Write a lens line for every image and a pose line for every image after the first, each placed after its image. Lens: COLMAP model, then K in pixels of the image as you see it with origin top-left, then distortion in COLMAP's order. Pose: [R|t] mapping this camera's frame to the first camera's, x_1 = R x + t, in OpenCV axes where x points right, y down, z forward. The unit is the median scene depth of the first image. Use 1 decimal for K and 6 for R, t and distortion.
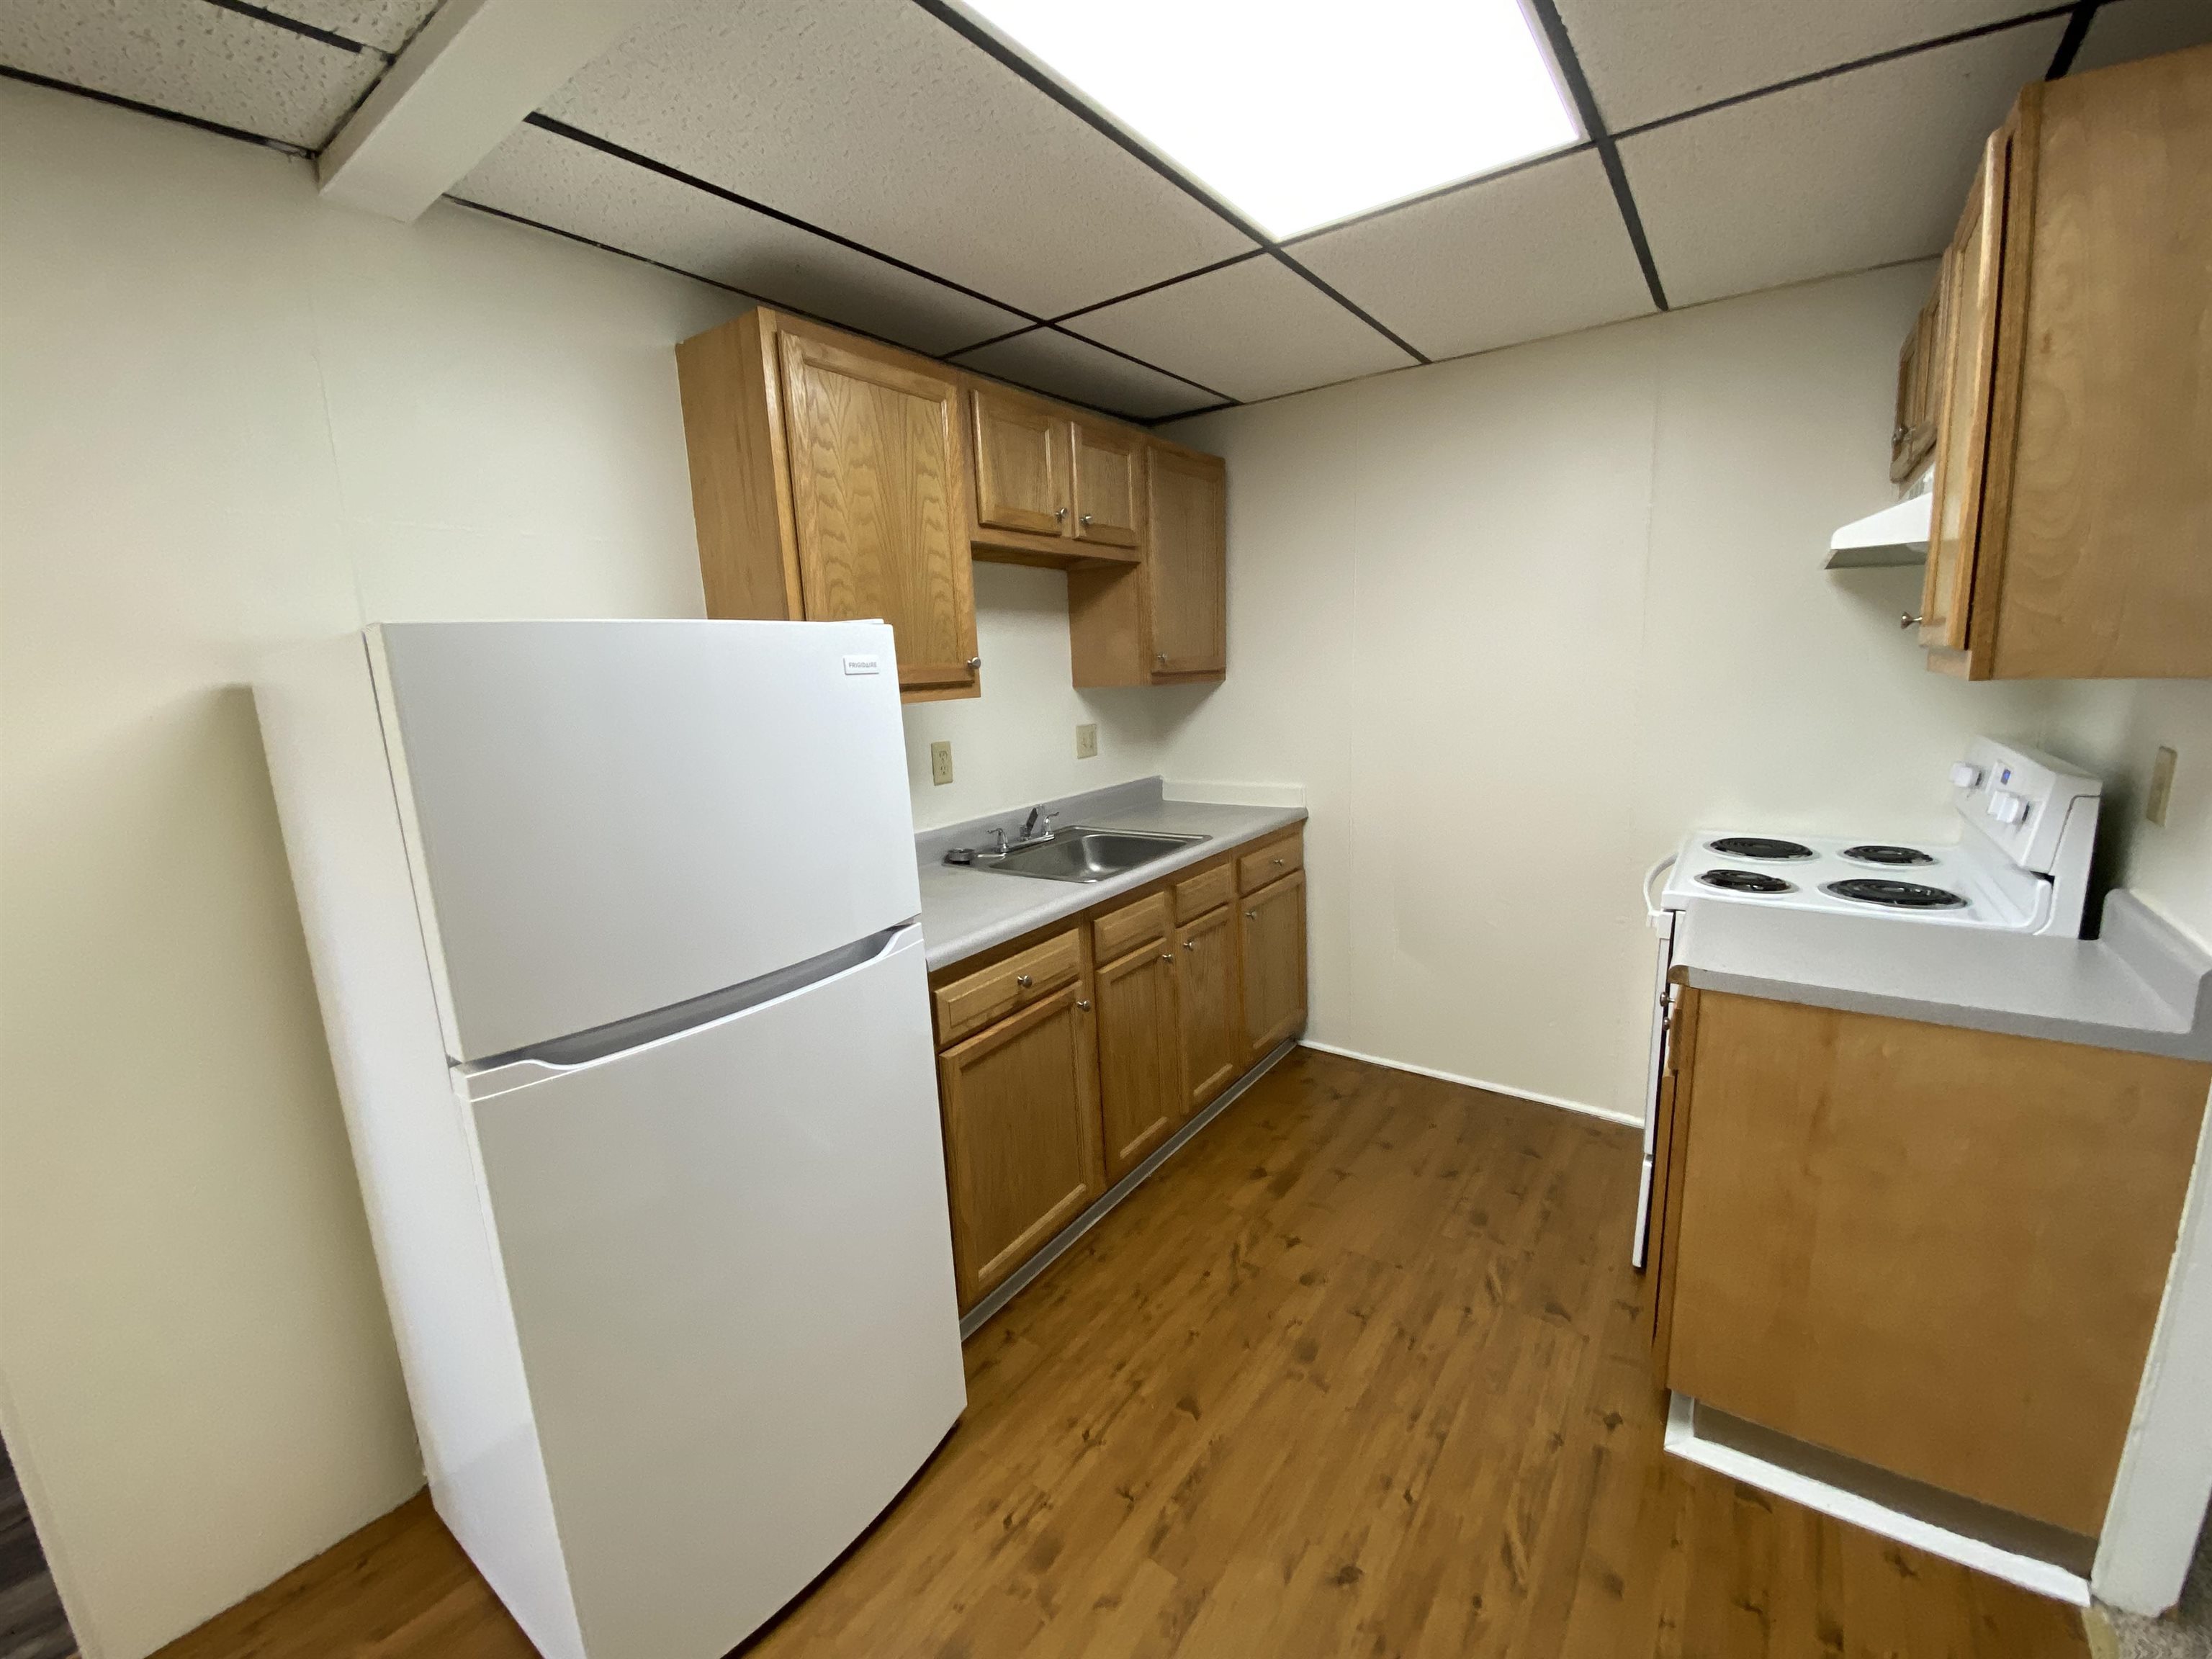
lens RADIAL K [[903.8, 0, 1106.0], [0, 903.8, 829.5], [0, 0, 1]] dist [0.057960, -0.043122]
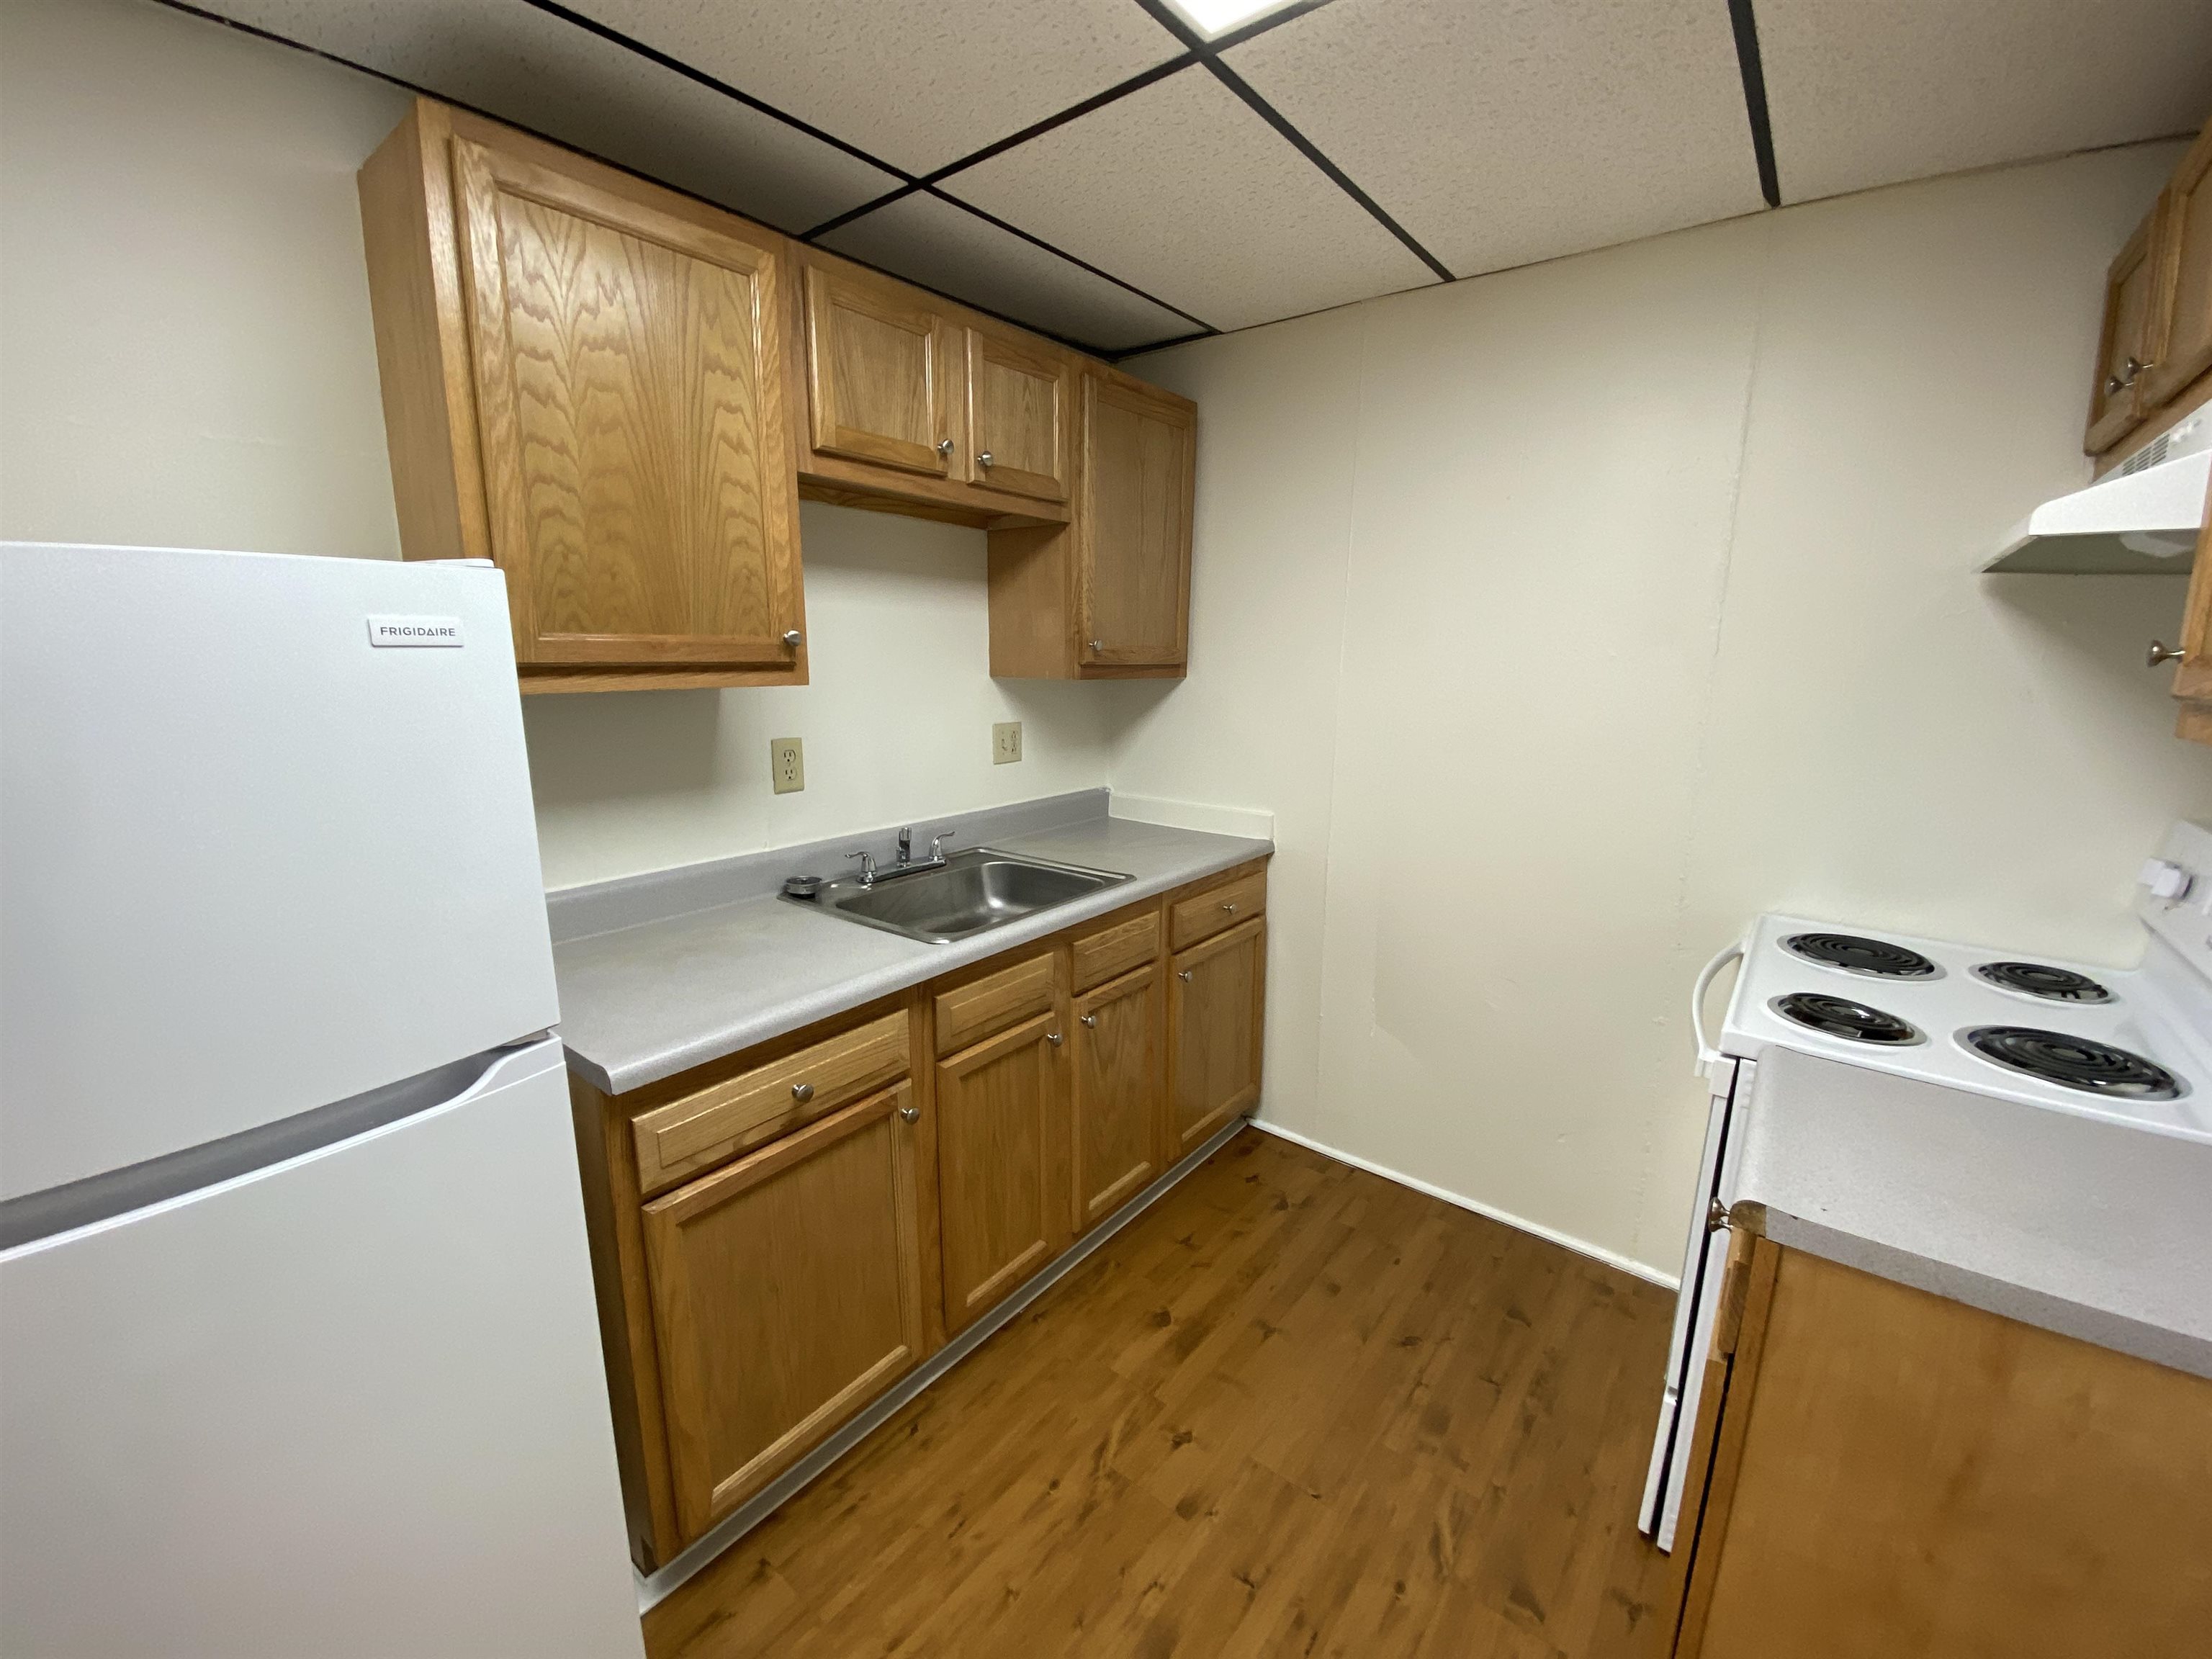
lens RADIAL K [[907.6, 0, 1104.6], [0, 907.6, 828.9], [0, 0, 1]] dist [0.030013, -0.021845]
pose [[0.997557, 0.060264, -0.035336, 0.140796], [-0.059637, 0.998048, 0.018549, -0.057776], [0.036385, -0.016396, 0.999203, 0.263548]]
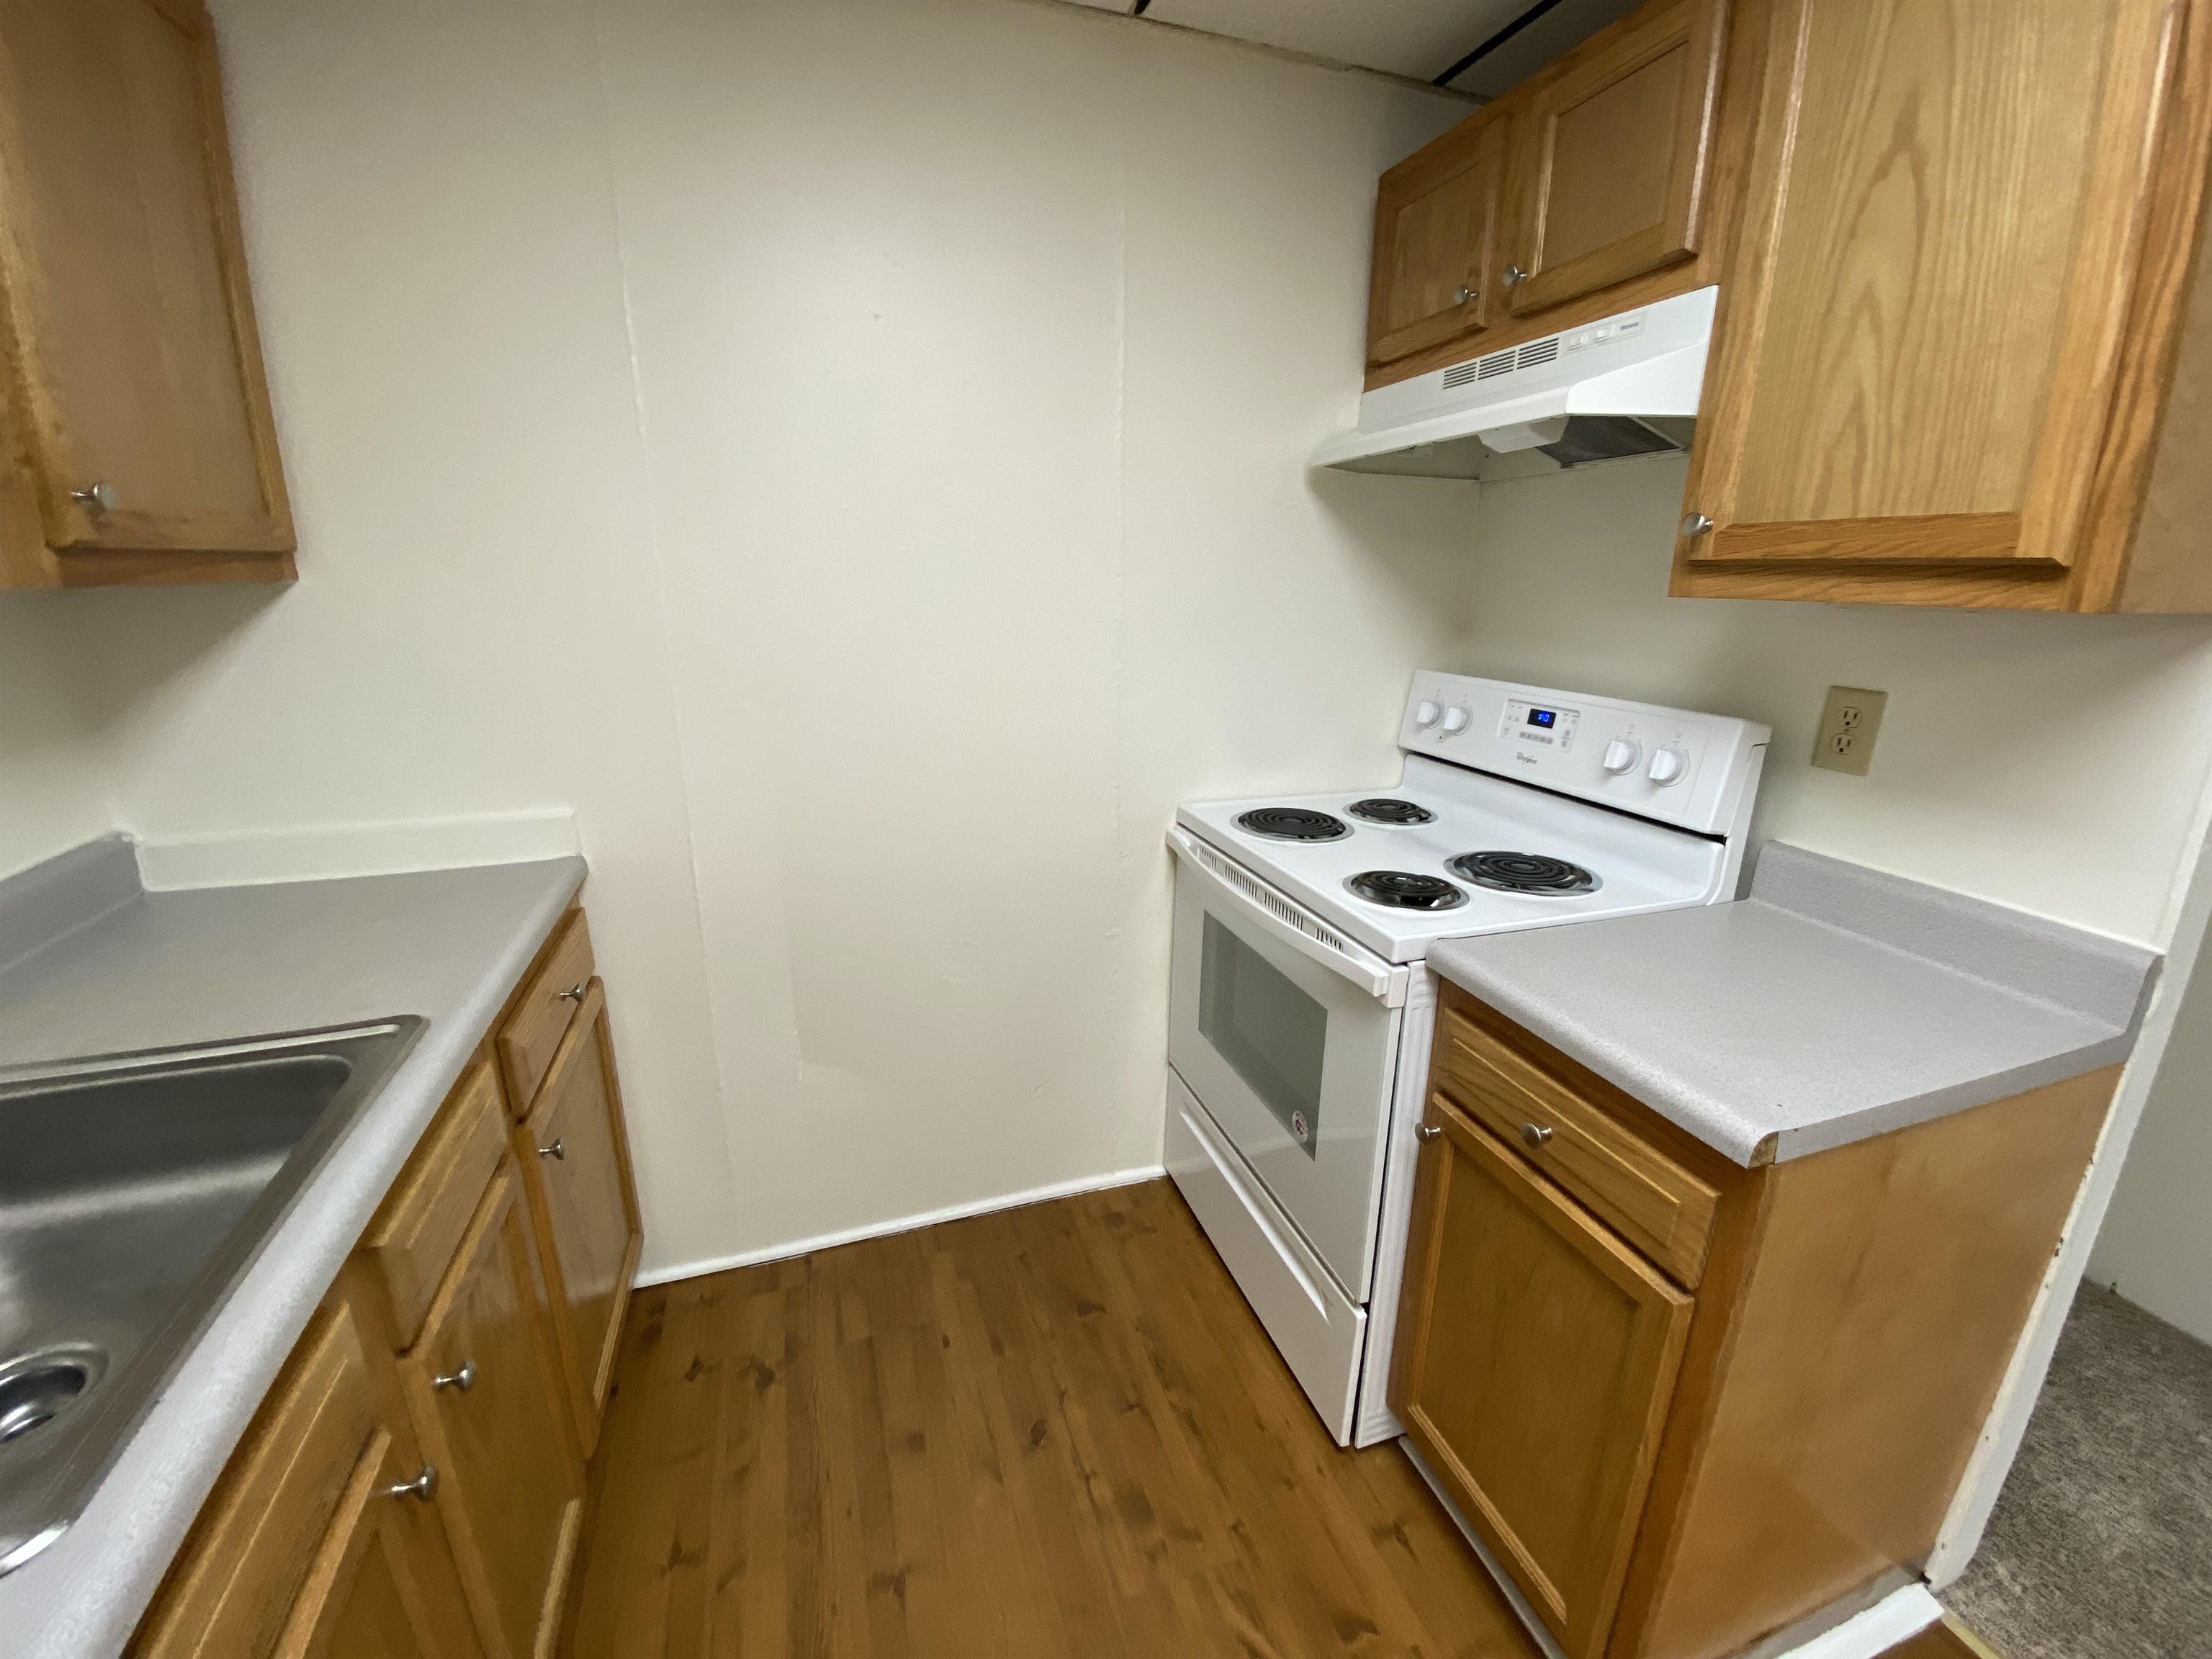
lens RADIAL K [[891.4, 0, 1105.1], [0, 891.4, 825.3], [0, 0, 1]] dist [0.020165, -0.021715]
pose [[0.576267, -0.174733, 0.798364, 0.003781], [0.112732, 0.984534, 0.134107, -0.102583], [-0.809449, 0.012719, 0.587052, 0.697751]]
